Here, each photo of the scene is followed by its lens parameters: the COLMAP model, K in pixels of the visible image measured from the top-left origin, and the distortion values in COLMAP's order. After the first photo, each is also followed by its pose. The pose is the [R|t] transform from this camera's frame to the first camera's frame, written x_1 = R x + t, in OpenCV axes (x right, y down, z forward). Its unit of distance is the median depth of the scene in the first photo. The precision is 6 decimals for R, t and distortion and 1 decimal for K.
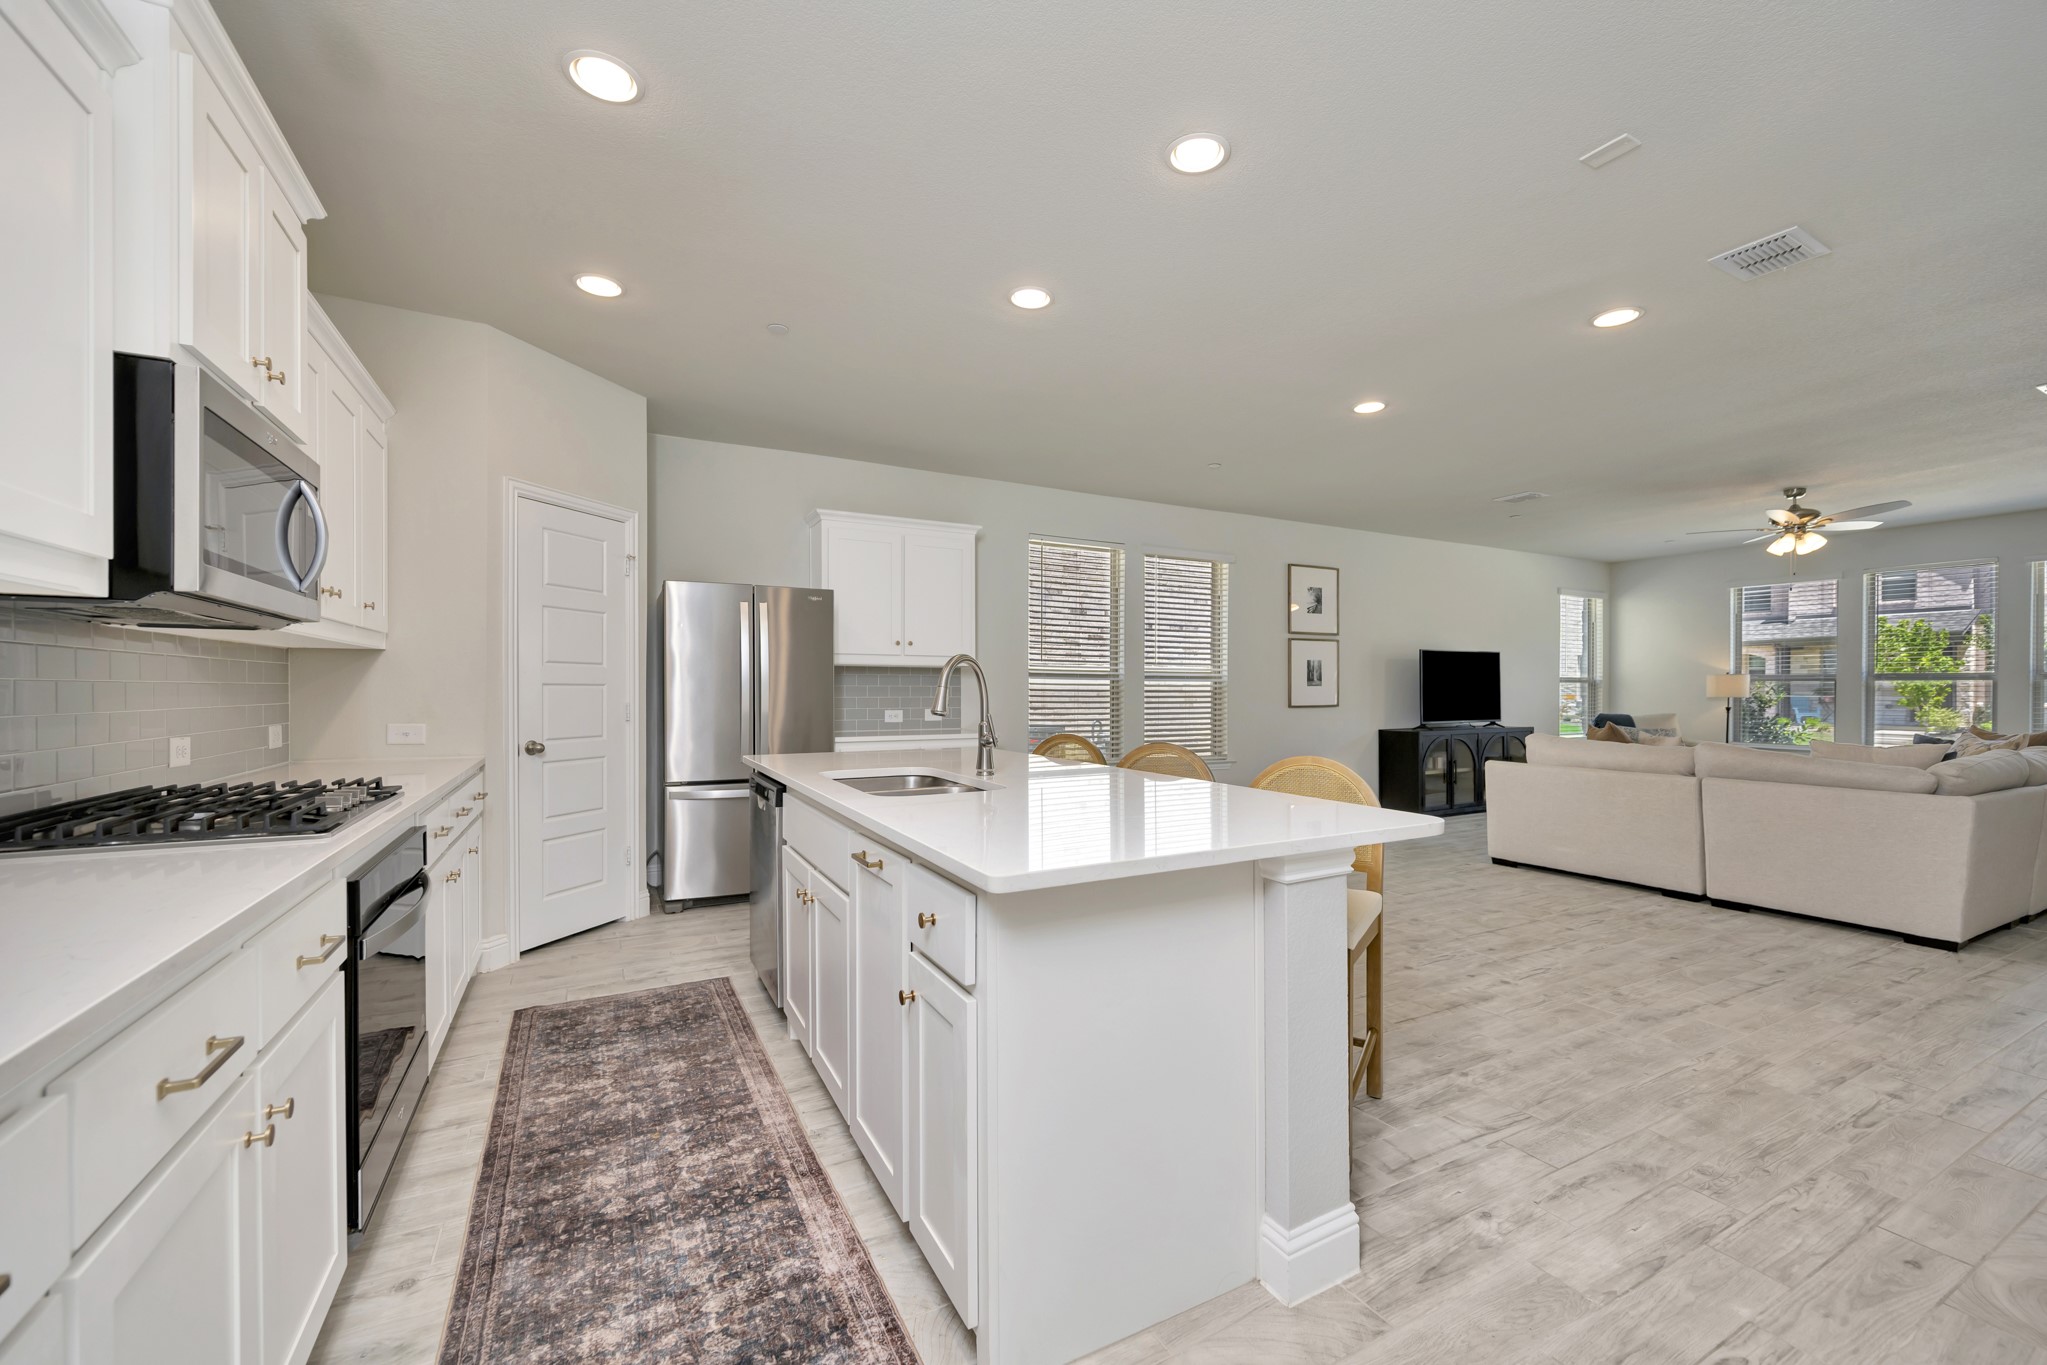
lens RADIAL K [[818.5, 0, 1037.0], [0, 818.5, 695.1], [0, 0, 1]] dist [-0.004212, 0.000088]
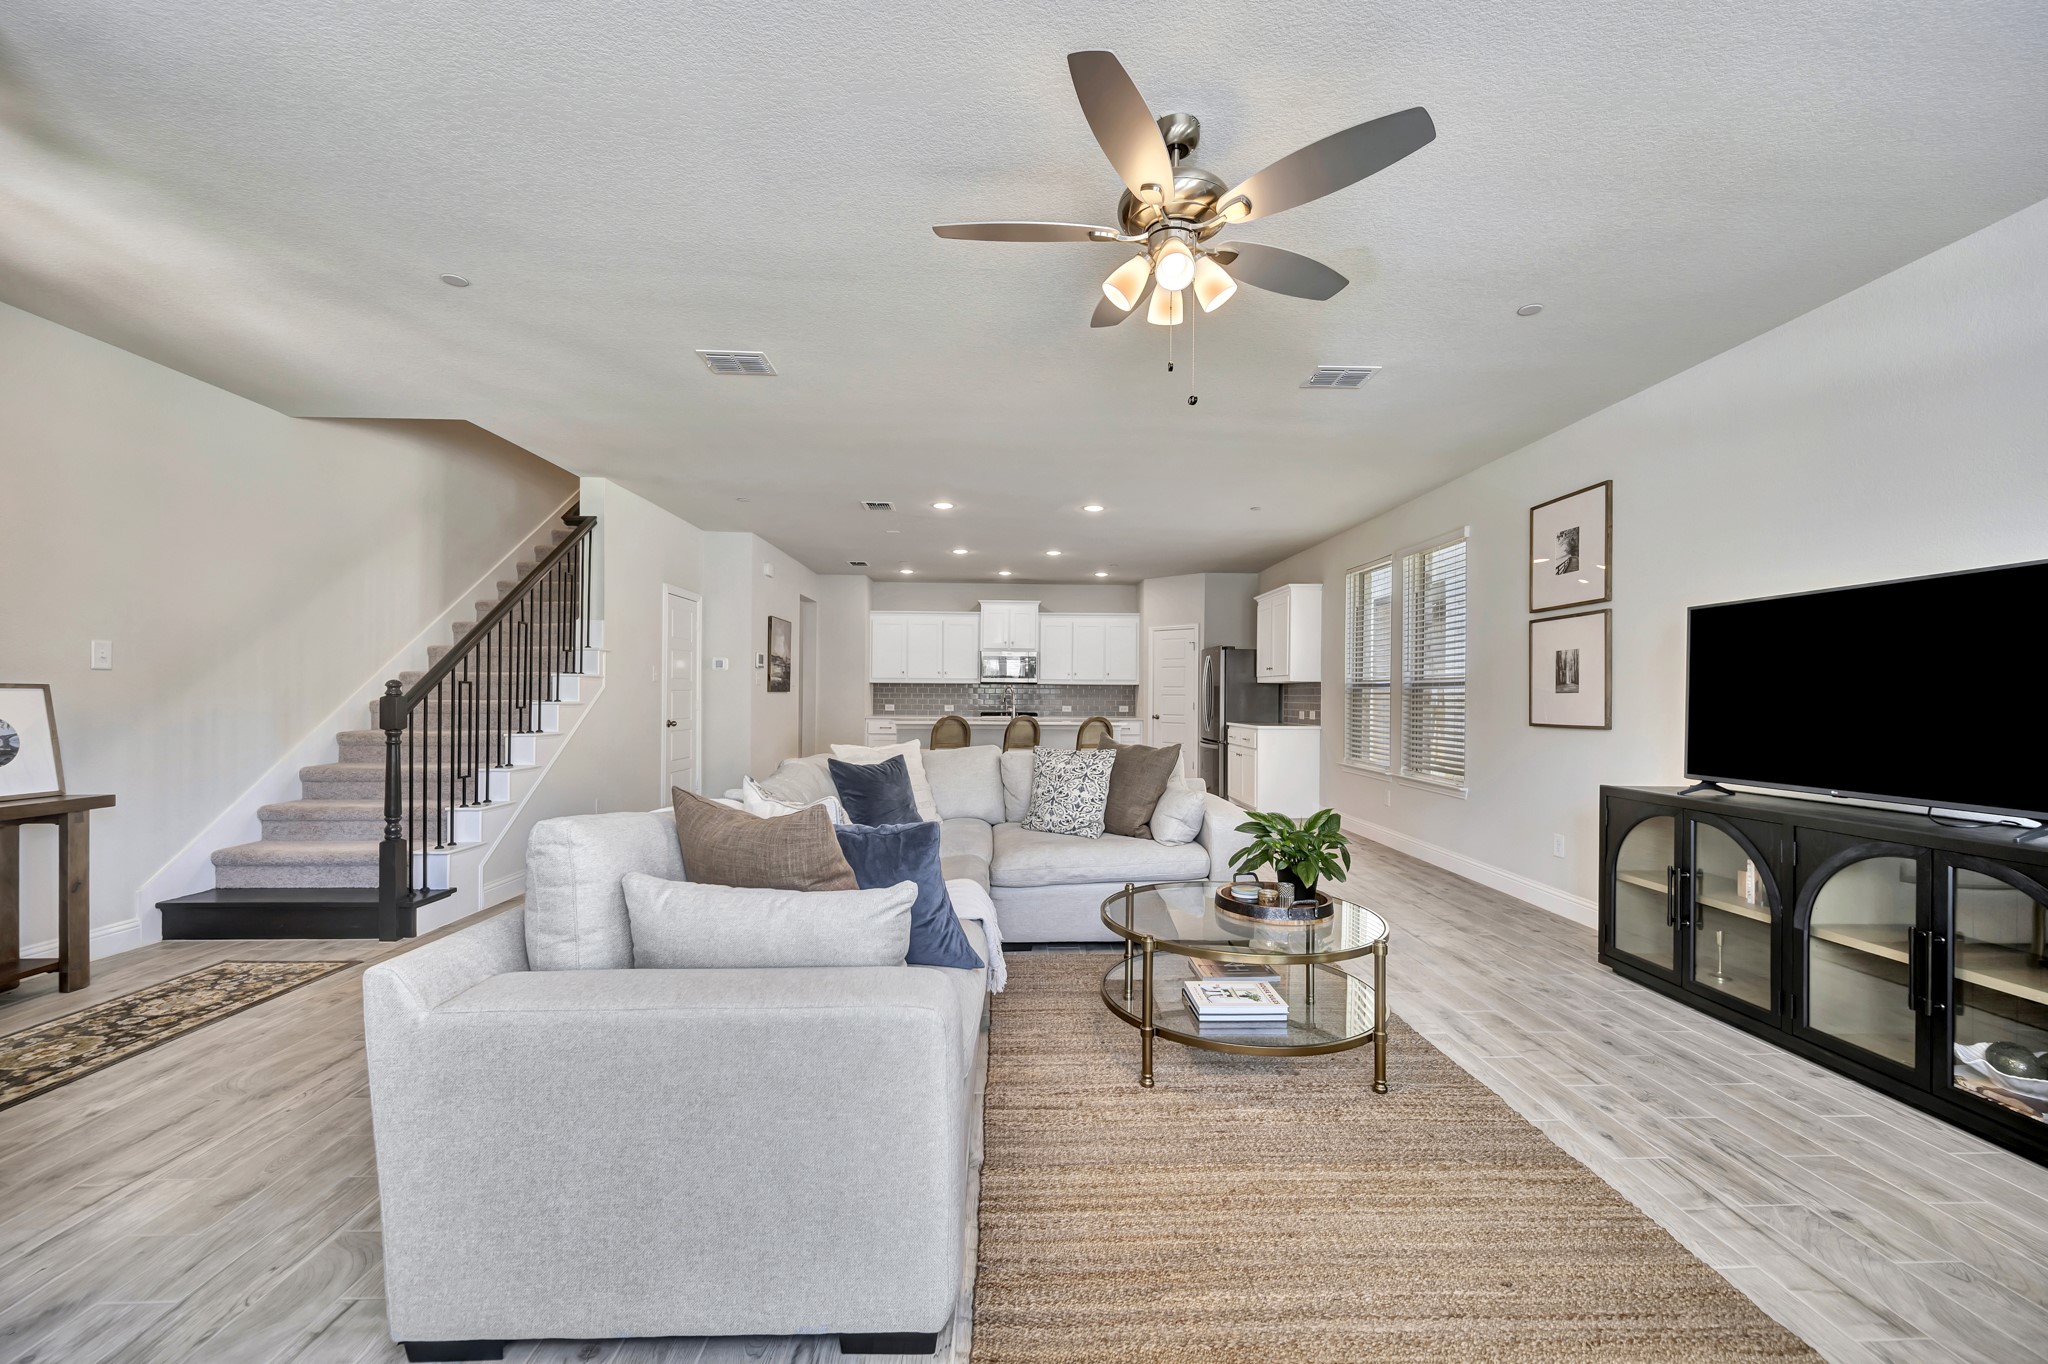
lens RADIAL K [[818.9, 0, 1028.0], [0, 818.9, 693.8], [0, 0, 1]] dist [-0.004212, 0.000088]
pose [[-0.445336, -0.007039, -0.895336, 2.583214], [-0.014929, 0.999888, -0.000436, -0.010919], [0.895239, 0.013172, -0.445392, 2.240523]]
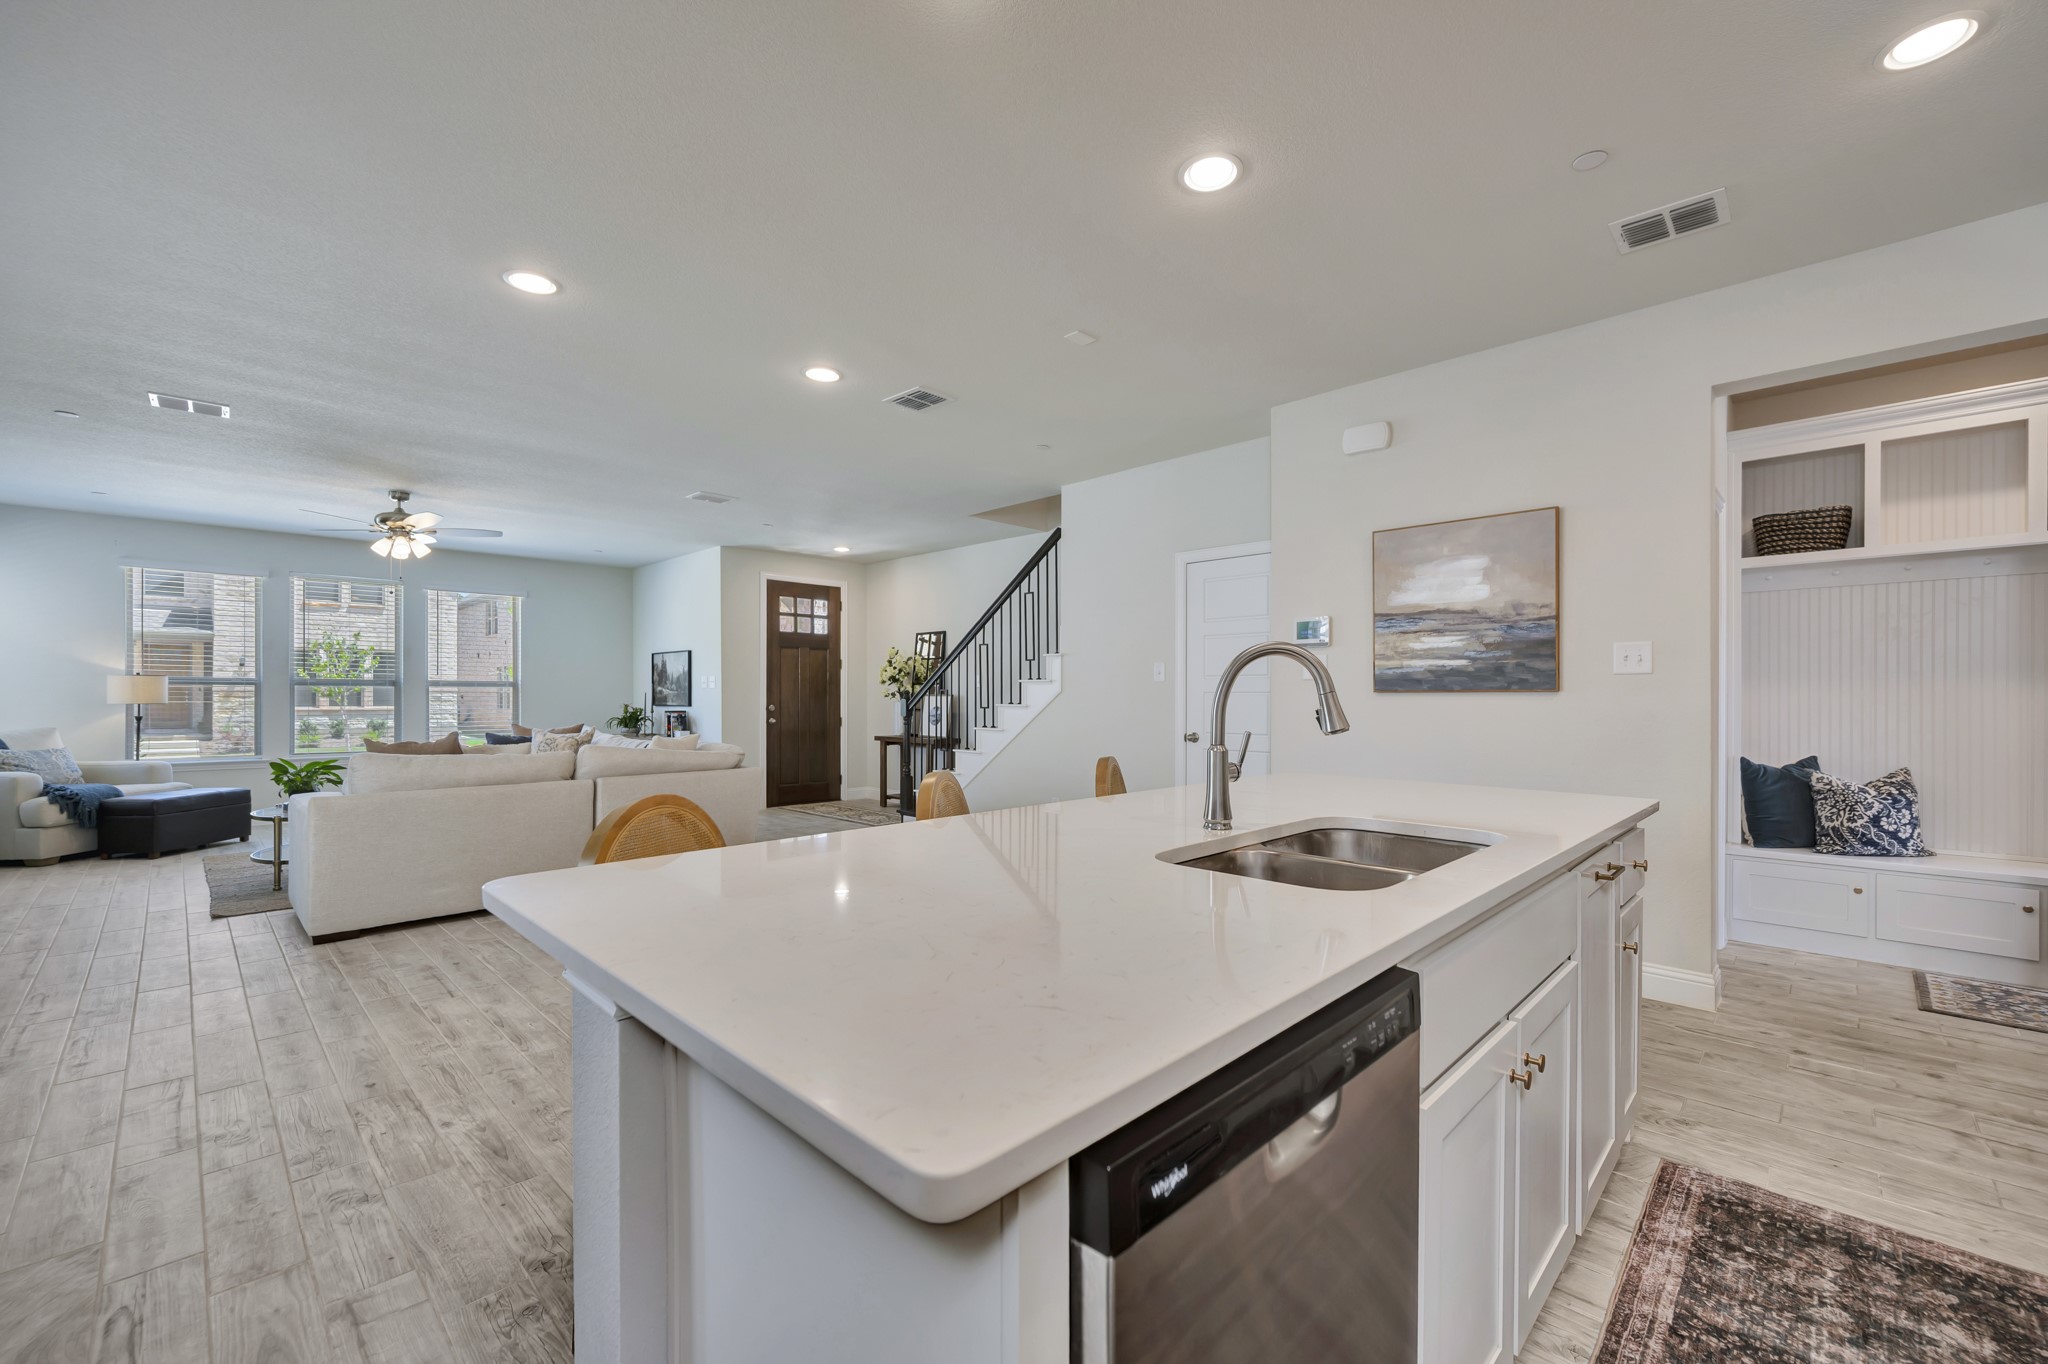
lens RADIAL K [[818.9, 0, 1043.9], [0, 818.9, 690.7], [0, 0, 1]] dist [-0.004212, 0.000088]
pose [[-0.317939, 0.003964, 0.948103, -0.543977], [0.006680, 0.999976, -0.001941, -0.008839], [-0.948088, 0.005716, -0.317958, 1.161796]]
